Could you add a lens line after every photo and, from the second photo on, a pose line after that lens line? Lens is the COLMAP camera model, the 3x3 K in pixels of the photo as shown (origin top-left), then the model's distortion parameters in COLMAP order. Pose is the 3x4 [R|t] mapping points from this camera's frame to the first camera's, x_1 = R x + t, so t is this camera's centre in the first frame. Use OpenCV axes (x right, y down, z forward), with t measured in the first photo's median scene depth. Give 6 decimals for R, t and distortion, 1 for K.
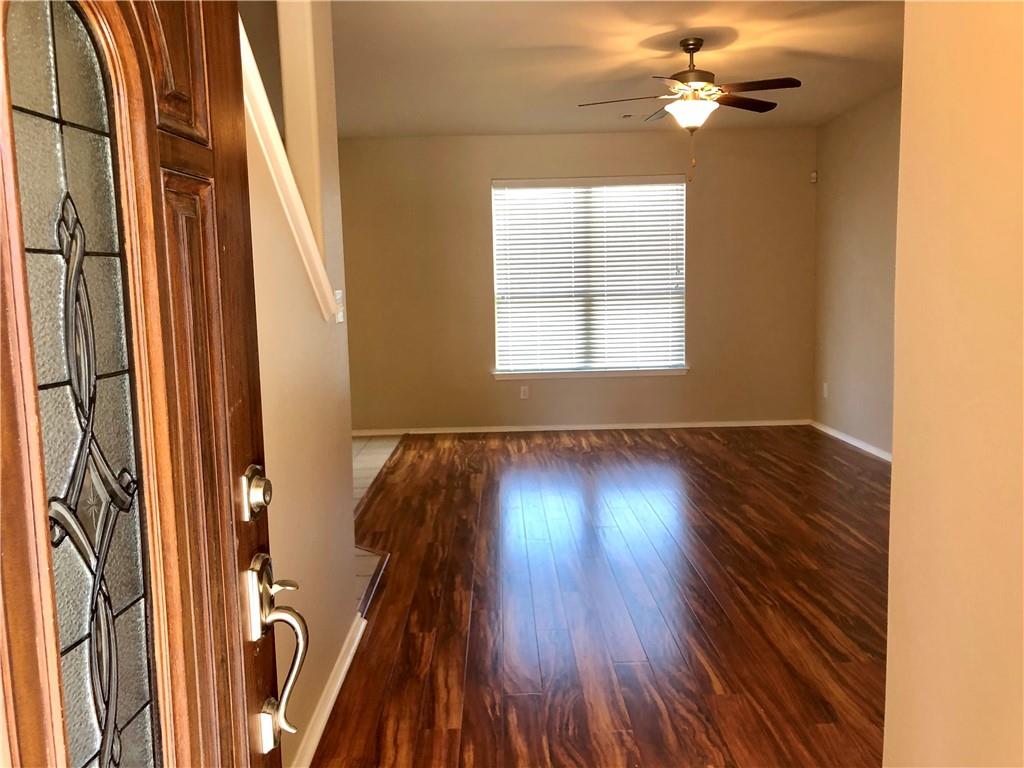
lens RADIAL K [[842.0, 0, 513.3], [0, 842.0, 384.2], [0, 0, 1]] dist [0.020219, 0.004021]
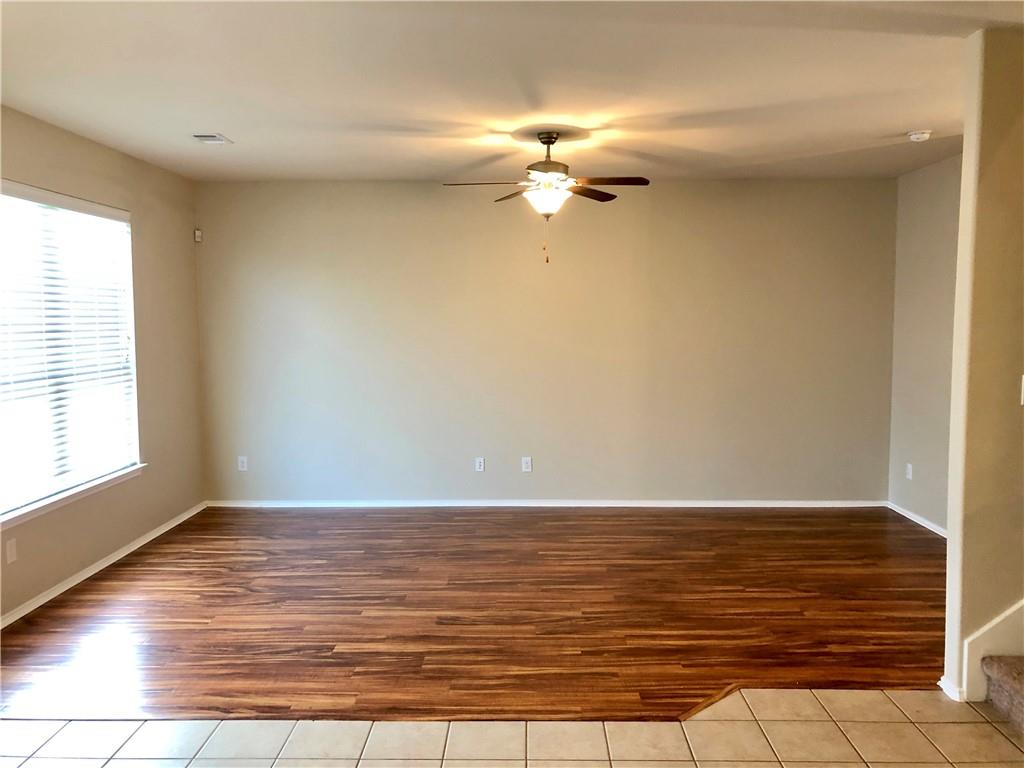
lens RADIAL K [[842.0, 0, 514.6], [0, 842.0, 382.4], [0, 0, 1]] dist [0.020219, 0.004021]
pose [[0.028768, -0.058143, 0.997894, -0.867116], [0.120027, 0.991285, 0.054297, -0.152177], [-0.992354, 0.118212, 0.035496, 1.015441]]
